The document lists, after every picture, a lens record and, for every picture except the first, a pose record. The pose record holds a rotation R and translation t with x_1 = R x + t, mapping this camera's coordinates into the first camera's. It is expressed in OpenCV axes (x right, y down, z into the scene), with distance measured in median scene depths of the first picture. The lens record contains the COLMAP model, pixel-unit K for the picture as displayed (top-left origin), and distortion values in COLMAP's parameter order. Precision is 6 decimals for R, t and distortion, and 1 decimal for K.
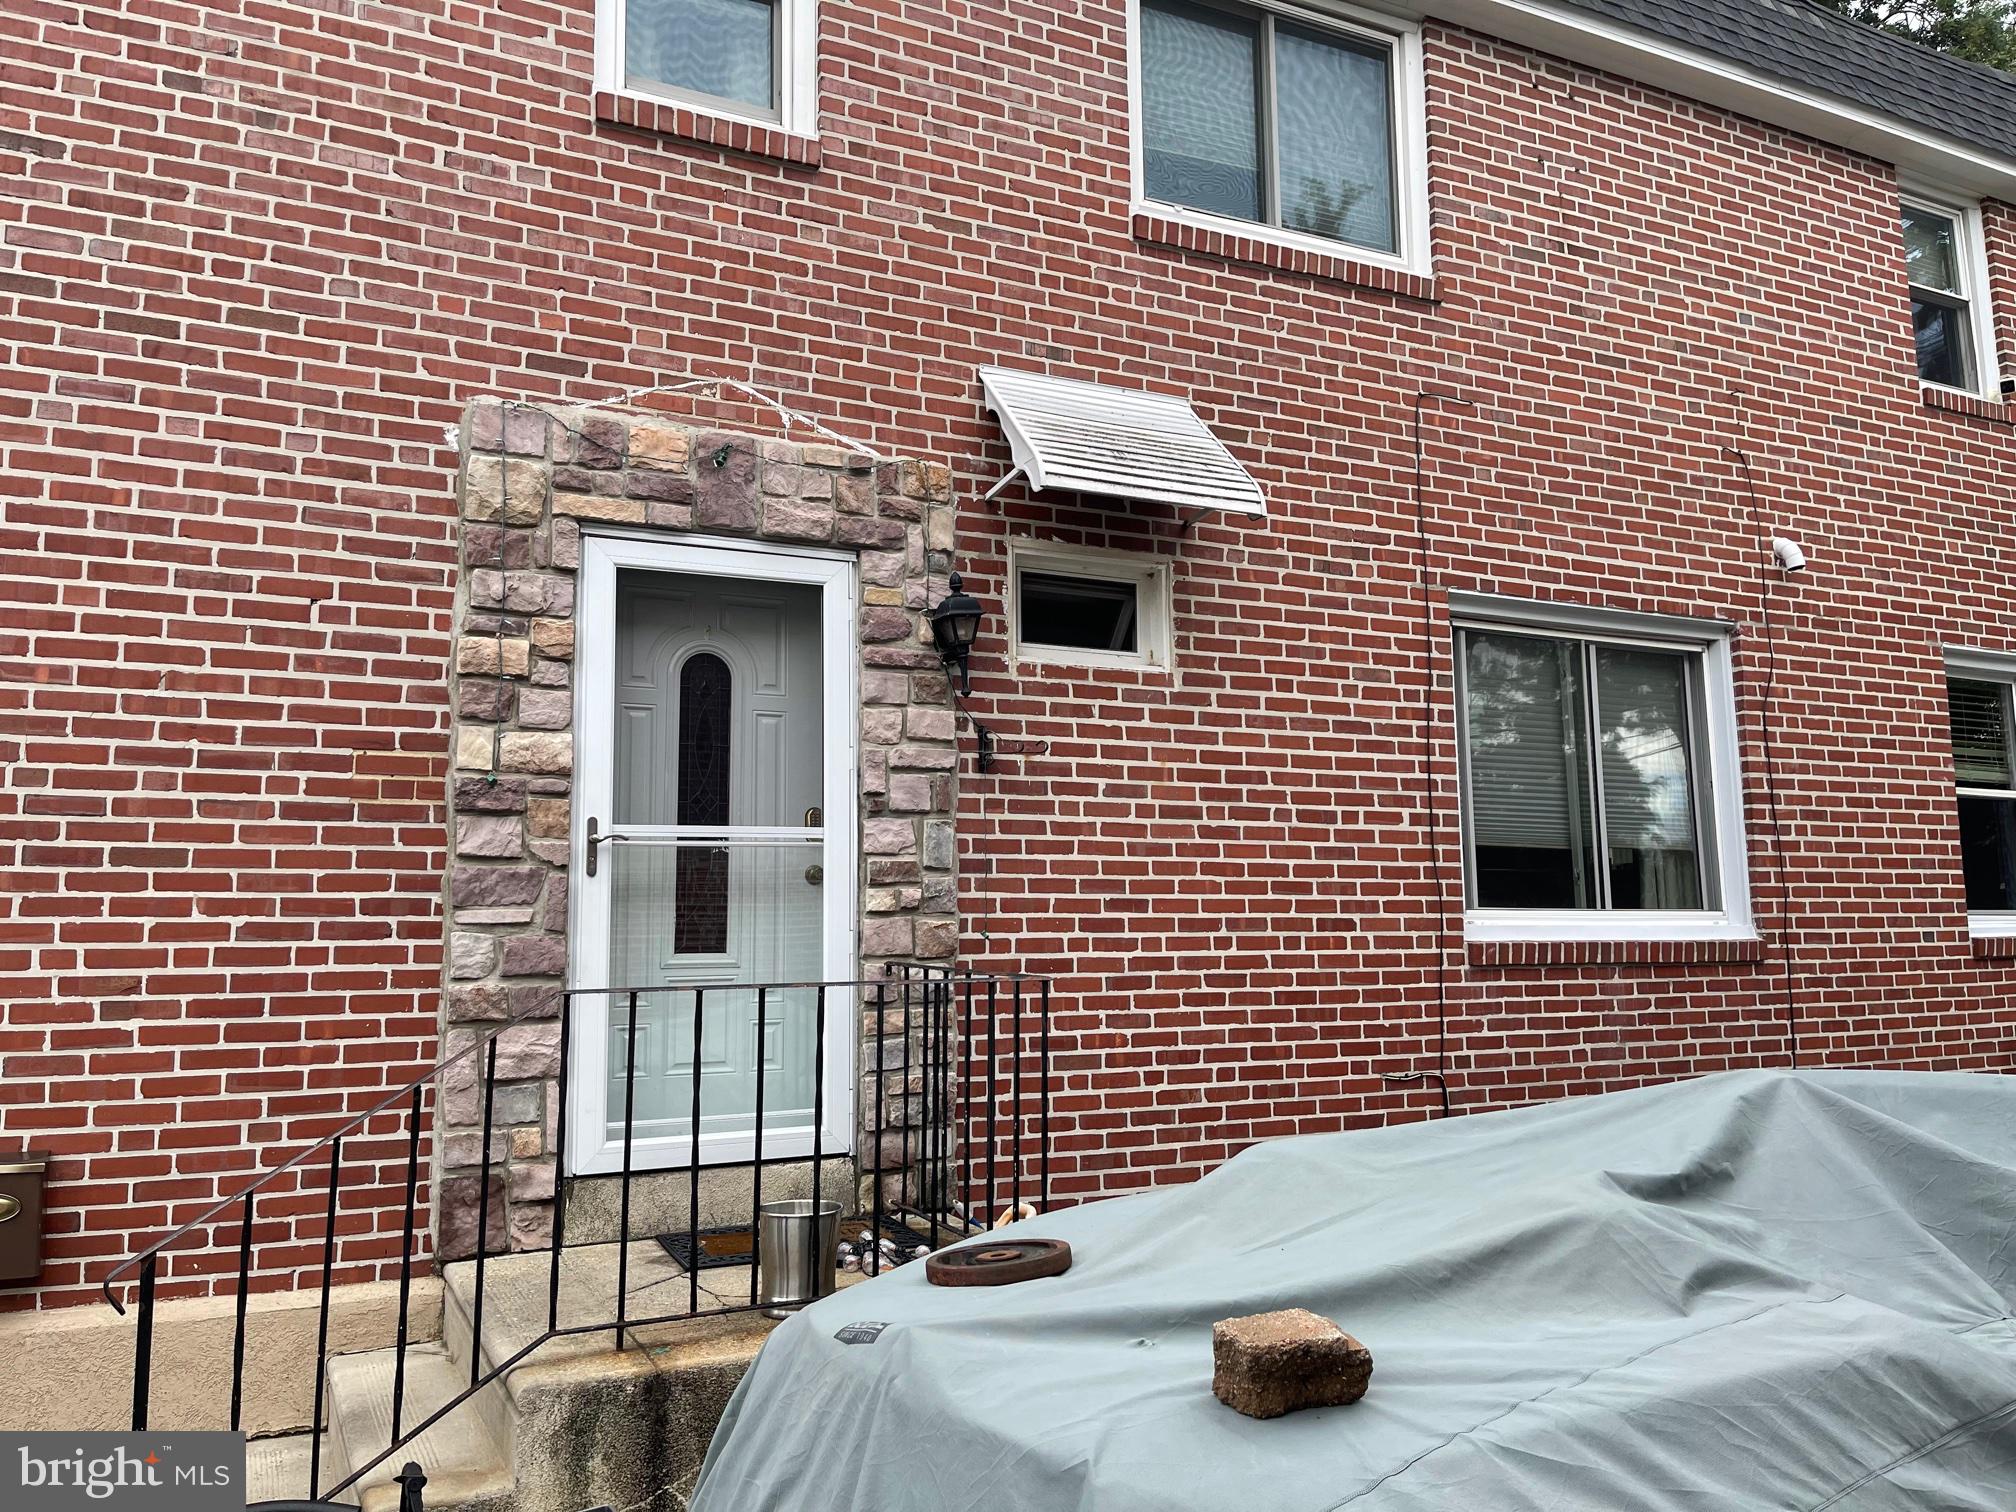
lens RADIAL K [[1507.2, 0, 1016.6], [0, 1507.2, 742.6], [0, 0, 1]] dist [0.084312, -0.112273]
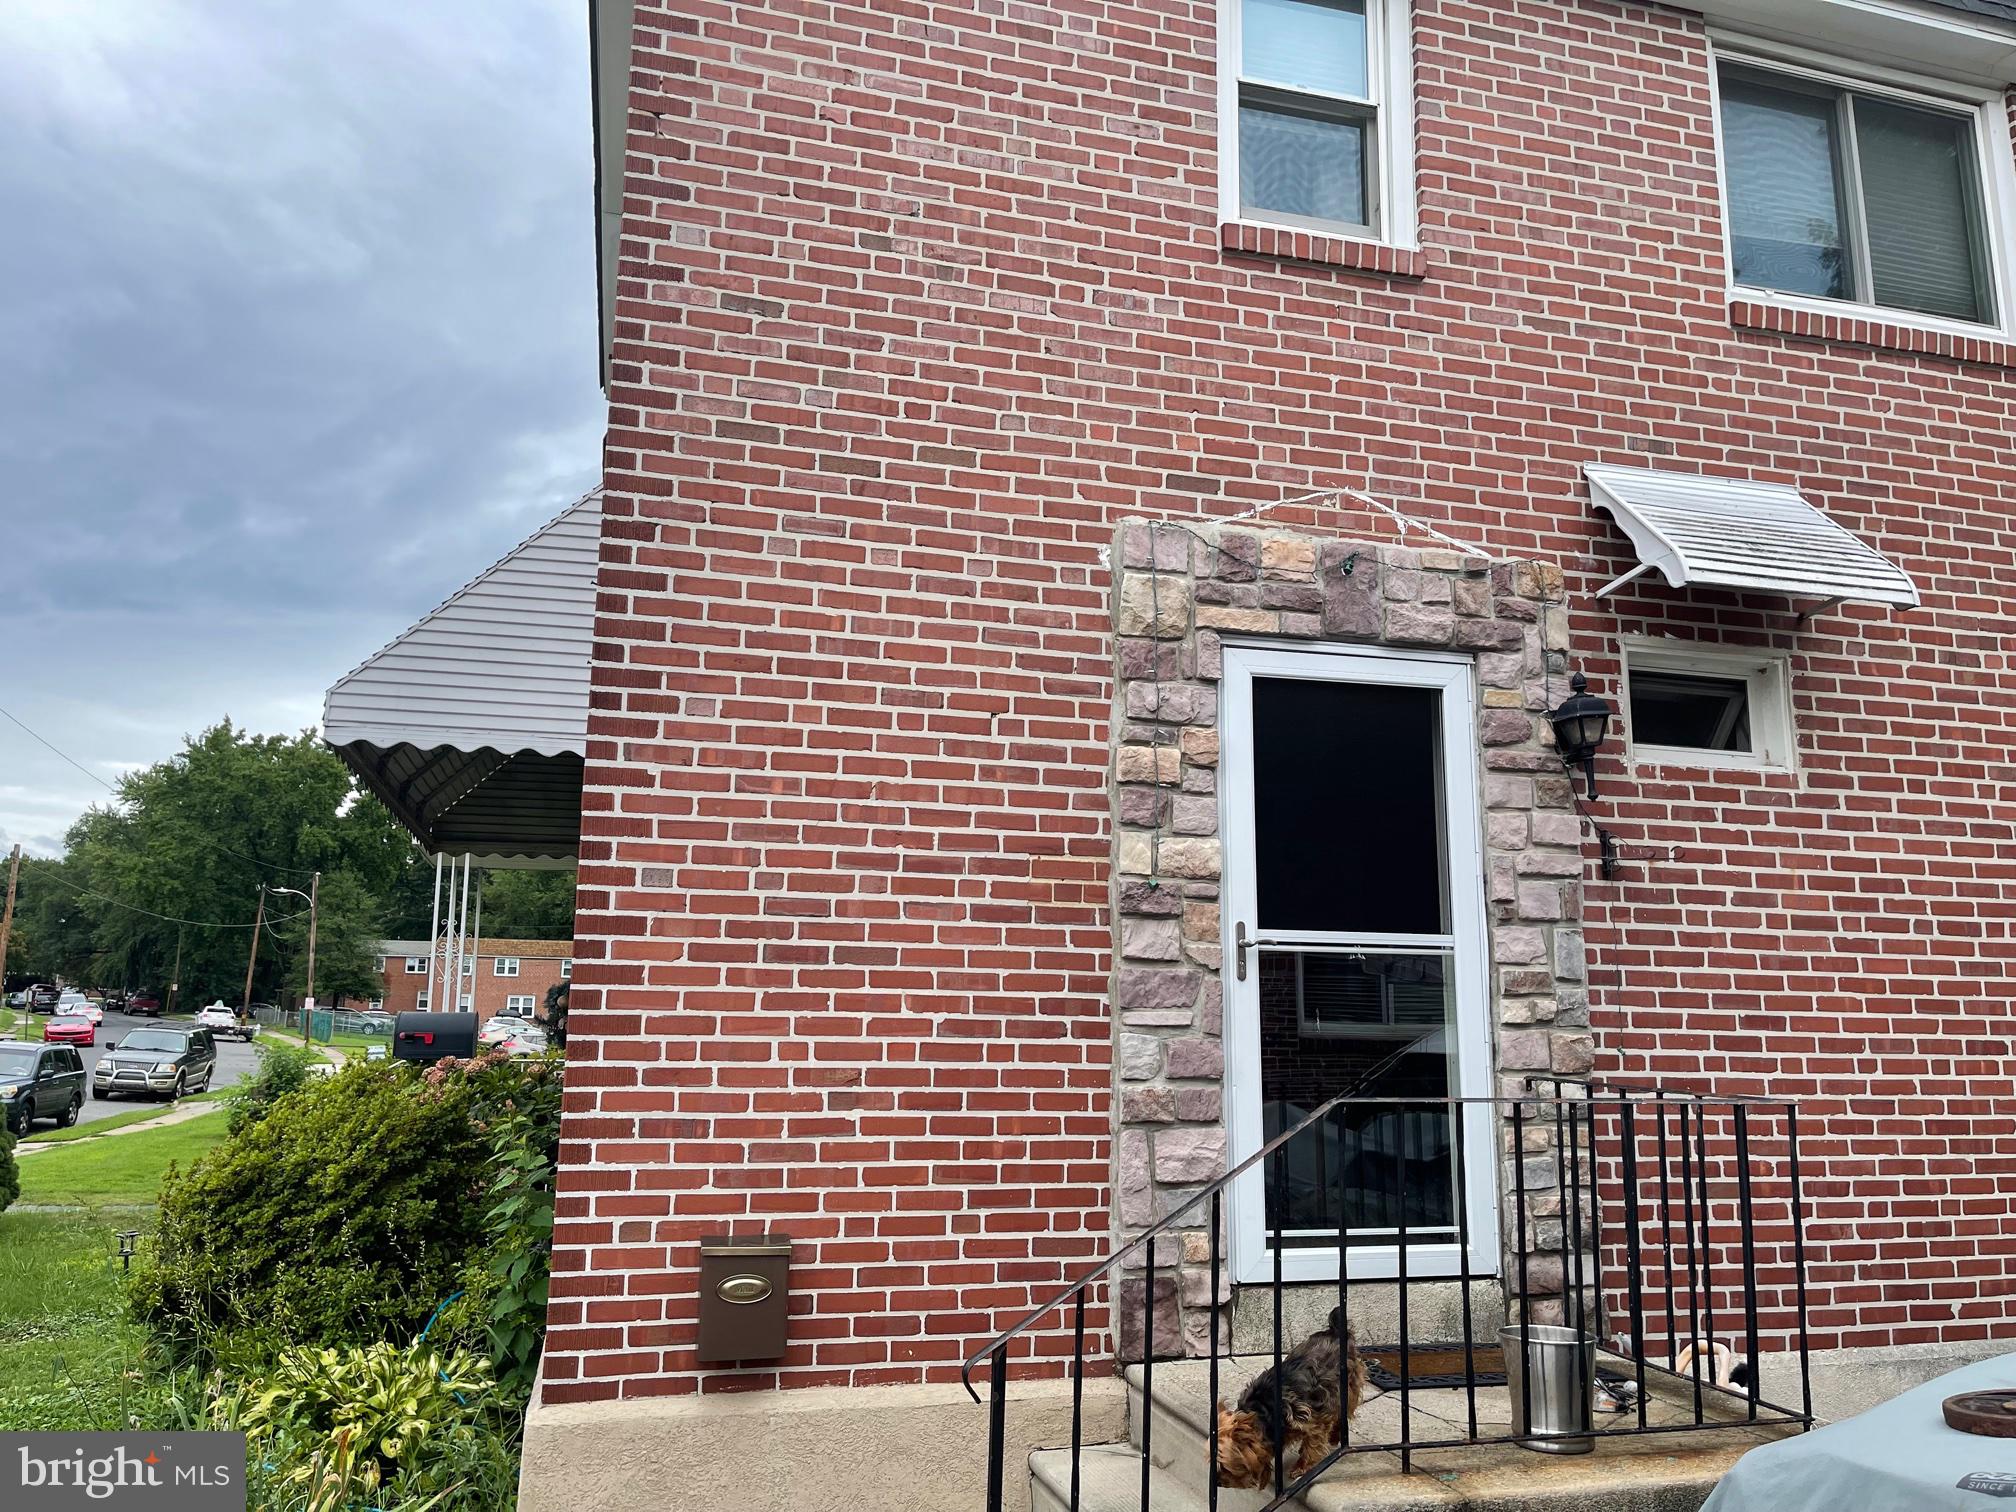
lens RADIAL K [[1507.2, 0, 1016.6], [0, 1507.2, 742.6], [0, 0, 1]] dist [0.084312, -0.112273]
pose [[0.984403, -0.009079, -0.175692, -0.238059], [-0.001047, 0.998348, -0.057456, -0.011877], [0.175923, 0.056744, 0.982767, -0.026865]]
